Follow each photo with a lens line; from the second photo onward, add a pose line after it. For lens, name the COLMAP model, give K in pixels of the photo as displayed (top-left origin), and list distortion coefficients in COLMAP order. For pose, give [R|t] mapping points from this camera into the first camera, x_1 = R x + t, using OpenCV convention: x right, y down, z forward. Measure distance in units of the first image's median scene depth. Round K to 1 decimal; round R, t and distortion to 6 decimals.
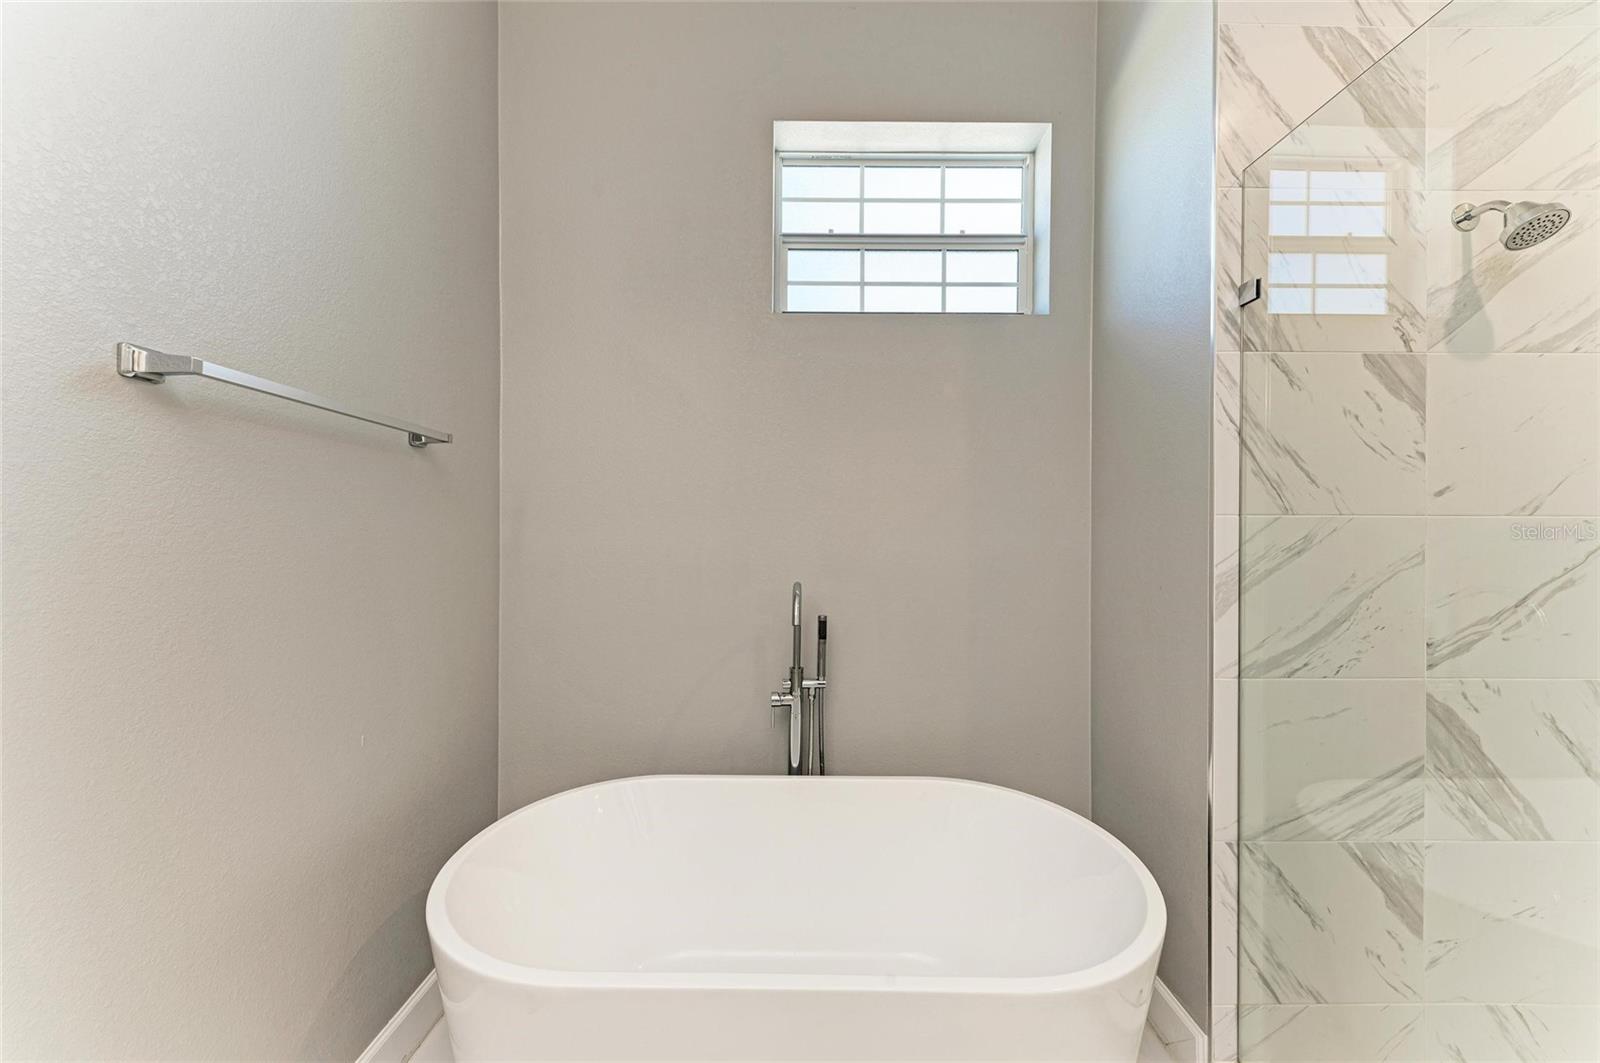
lens RADIAL K [[571.1, 0, 800.0], [0, 571.1, 531.5], [0, 0, 1]] dist [0.020352, -0.006795]
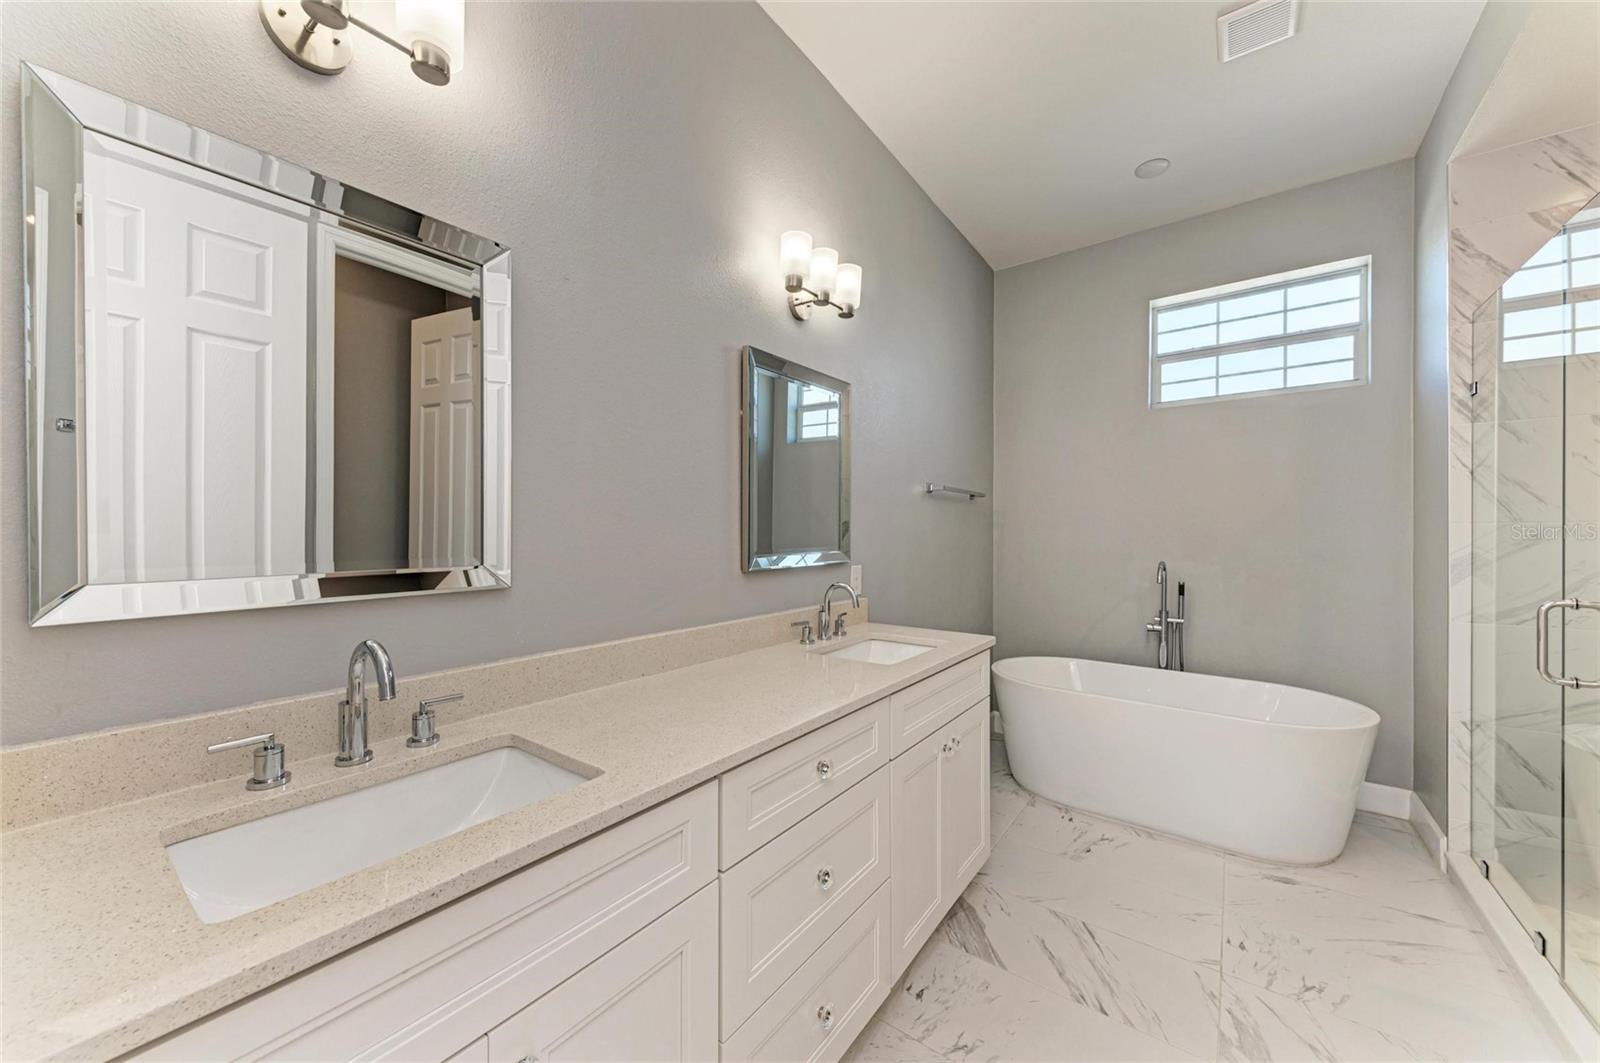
lens RADIAL K [[571.1, 0, 800.0], [0, 571.1, 531.5], [0, 0, 1]] dist [0.020352, -0.006795]
pose [[0.788232, -0.003472, -0.615368, 0.206027], [-0.000327, 0.999982, -0.006060, 0.004574], [0.615378, 0.004978, 0.788216, -1.115238]]
